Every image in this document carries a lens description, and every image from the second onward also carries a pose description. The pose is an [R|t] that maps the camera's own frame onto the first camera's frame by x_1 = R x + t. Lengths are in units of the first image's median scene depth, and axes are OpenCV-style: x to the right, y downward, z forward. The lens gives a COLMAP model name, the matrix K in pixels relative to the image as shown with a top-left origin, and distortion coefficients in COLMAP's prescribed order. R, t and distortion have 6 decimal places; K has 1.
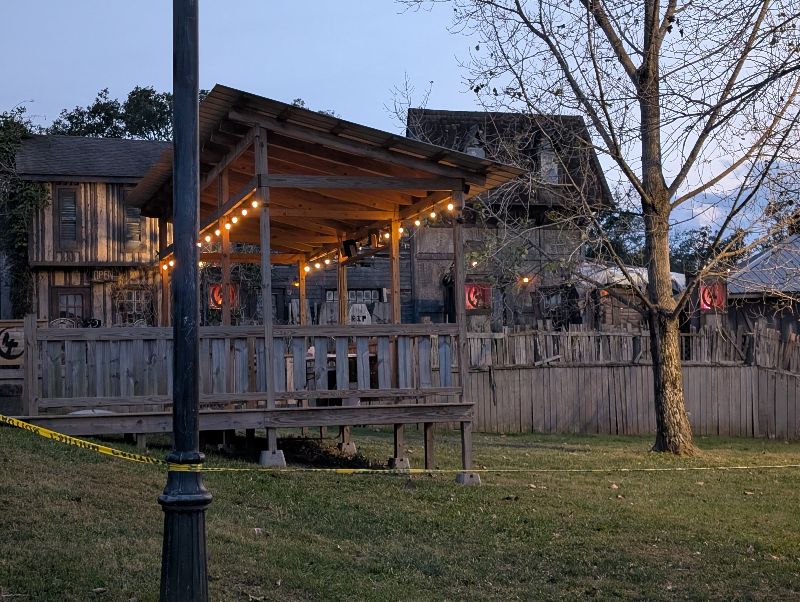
lens RADIAL K [[1154.3, 0, 400.0], [0, 1154.3, 301.0], [0, 0, 1]] dist [0.090886, -0.074989]
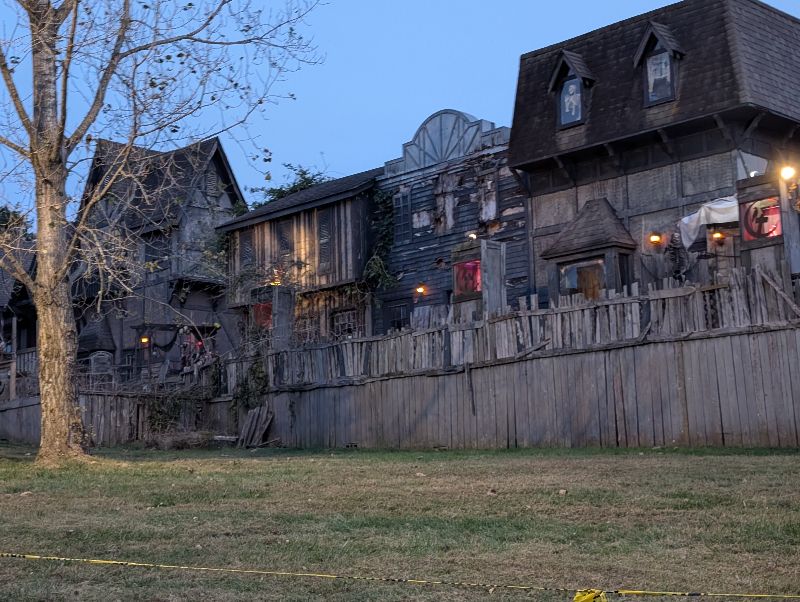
lens RADIAL K [[1154.3, 0, 400.0], [0, 1154.3, 301.0], [0, 0, 1]] dist [0.090886, -0.074989]
pose [[0.545996, -0.128991, -0.827798, 0.680896], [0.096895, 0.991168, -0.090538, 0.077772], [0.832165, -0.030776, 0.553673, 0.521756]]
